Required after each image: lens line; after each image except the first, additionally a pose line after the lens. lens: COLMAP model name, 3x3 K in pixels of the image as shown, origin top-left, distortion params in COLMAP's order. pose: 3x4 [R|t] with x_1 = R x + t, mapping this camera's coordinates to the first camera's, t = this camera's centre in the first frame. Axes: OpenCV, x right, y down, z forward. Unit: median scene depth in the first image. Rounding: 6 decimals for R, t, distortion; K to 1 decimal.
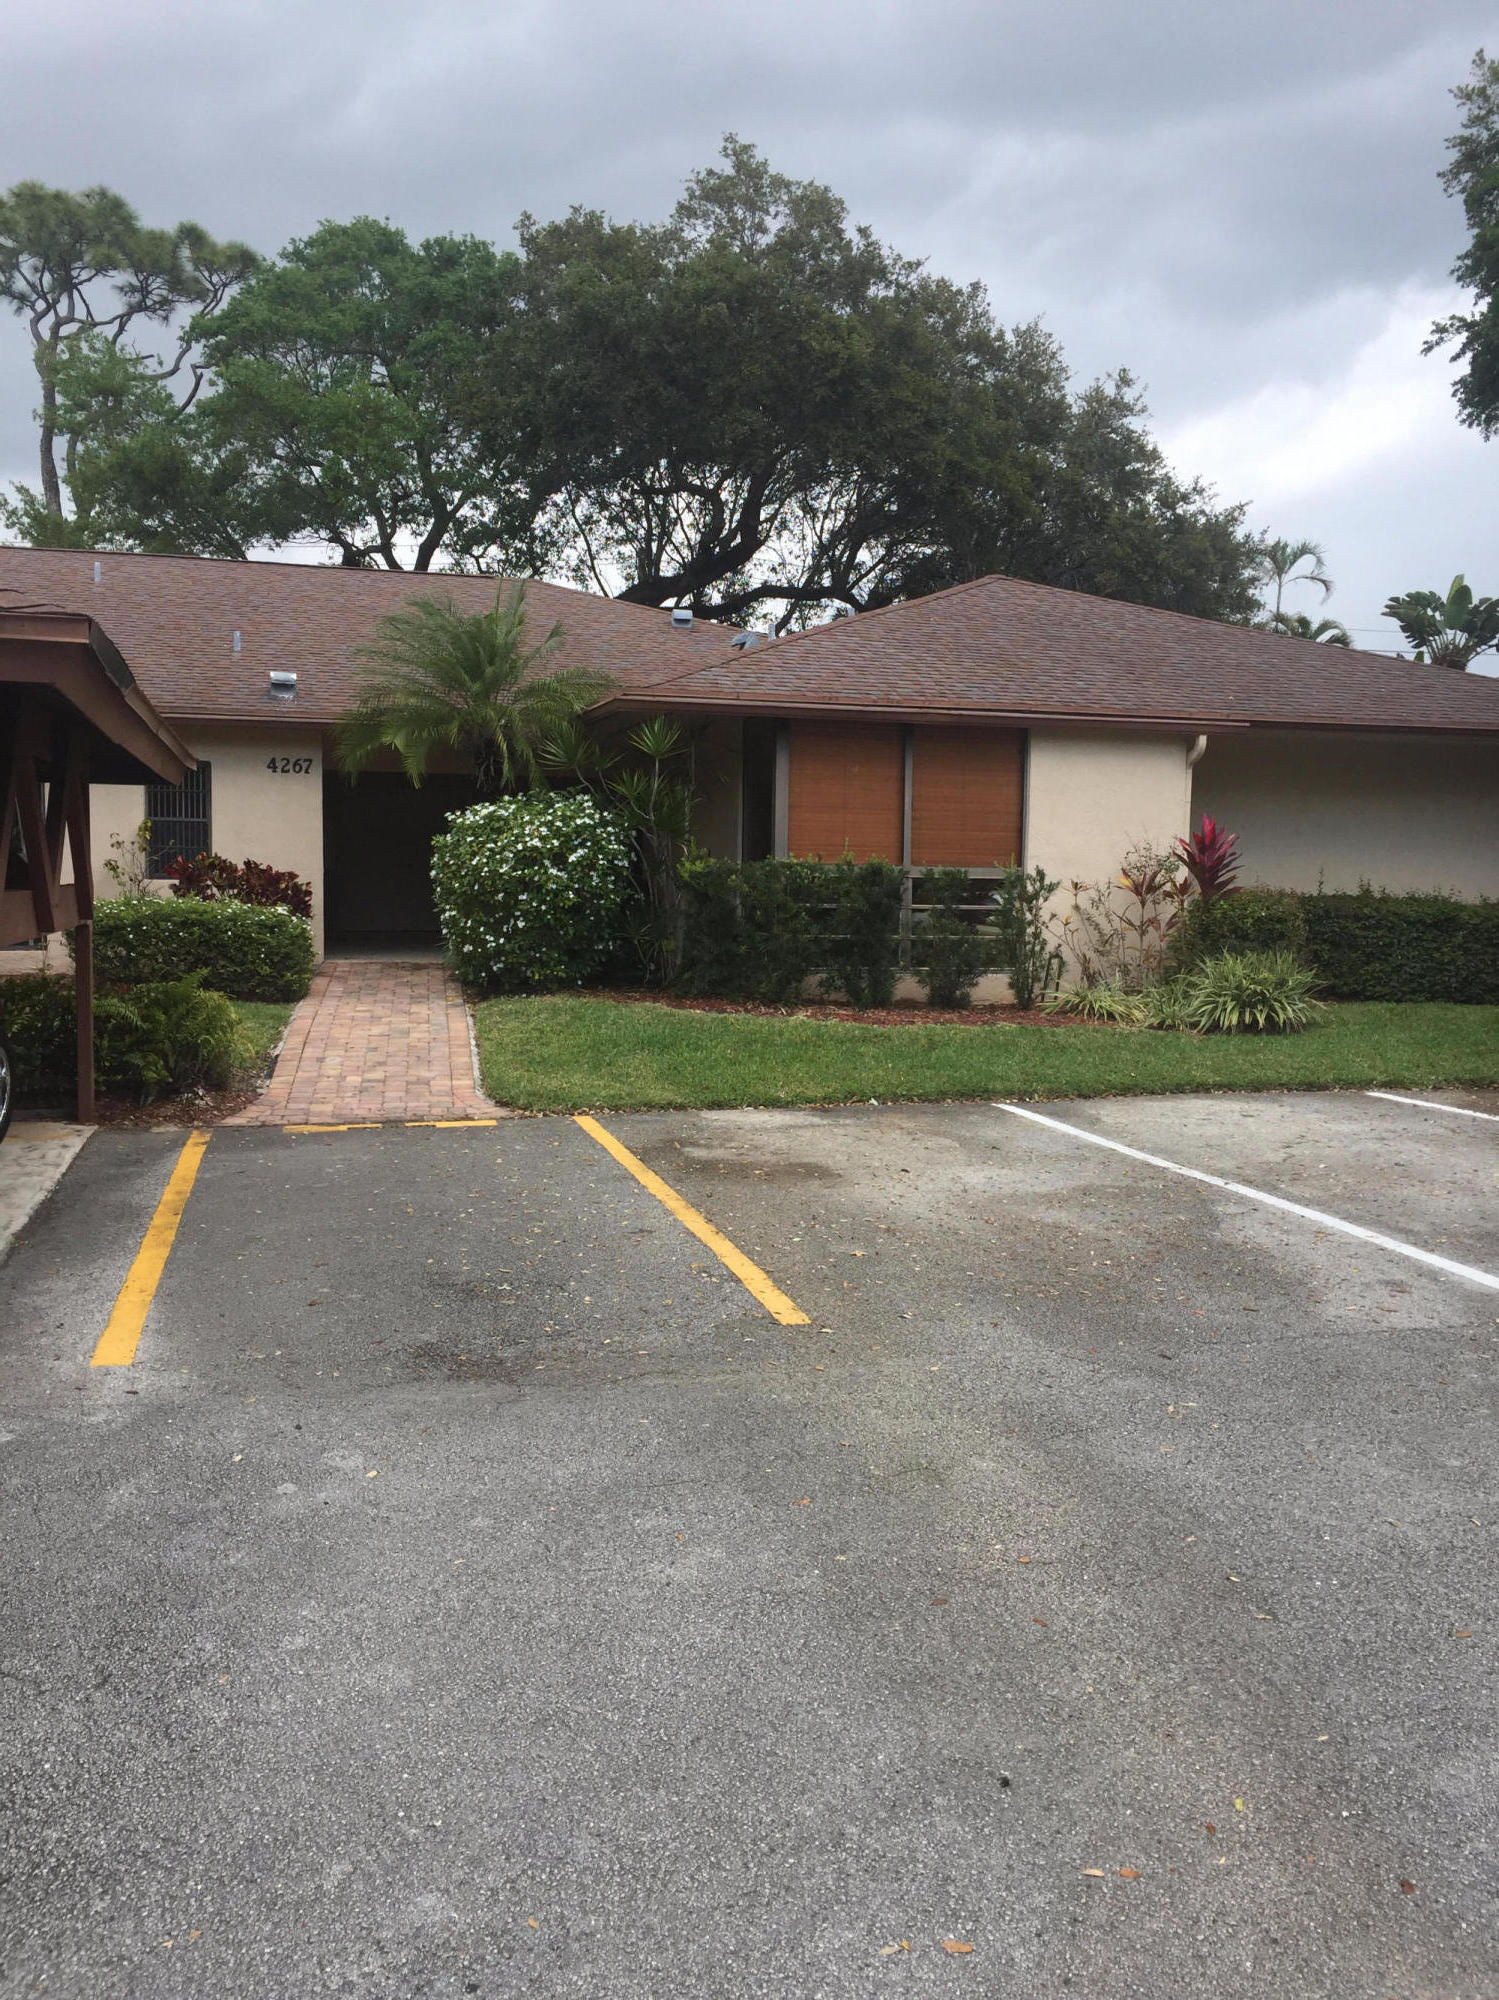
lens RADIAL K [[1709.9, 0, 759.9], [0, 1709.9, 1004.4], [0, 0, 1]] dist [0.087389, -0.115744]
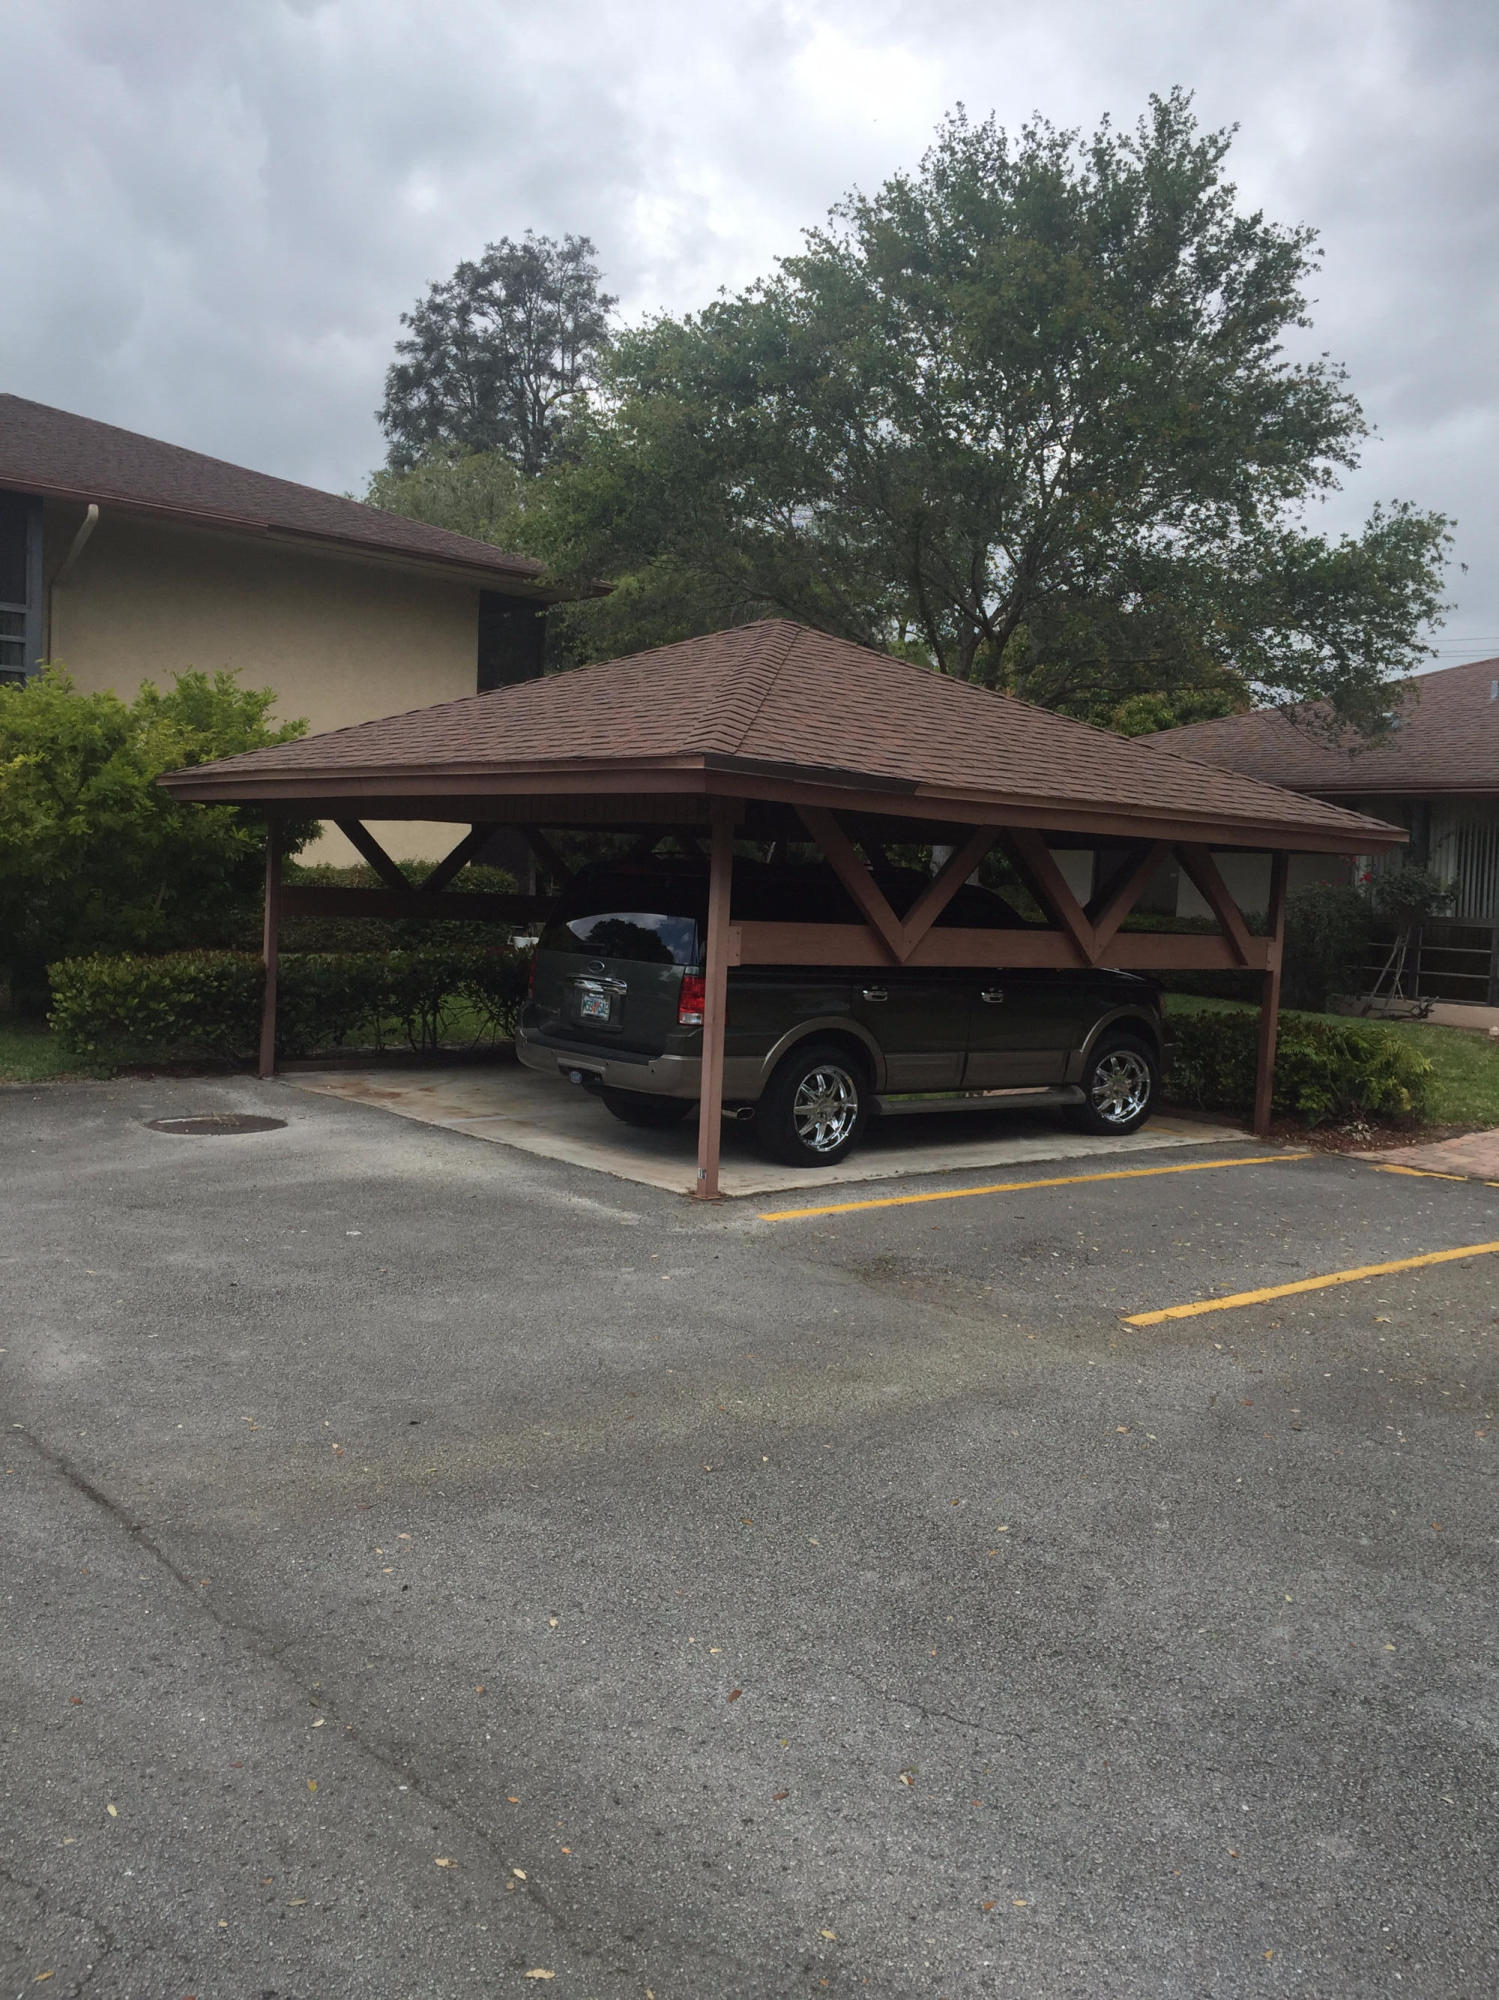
lens RADIAL K [[1709.9, 0, 759.9], [0, 1709.9, 1004.4], [0, 0, 1]] dist [0.087389, -0.115744]
pose [[0.424799, 0.070067, -0.902572, 1.223841], [-0.110361, 0.993572, 0.025189, -0.030903], [0.898536, 0.088908, 0.429801, 0.364104]]
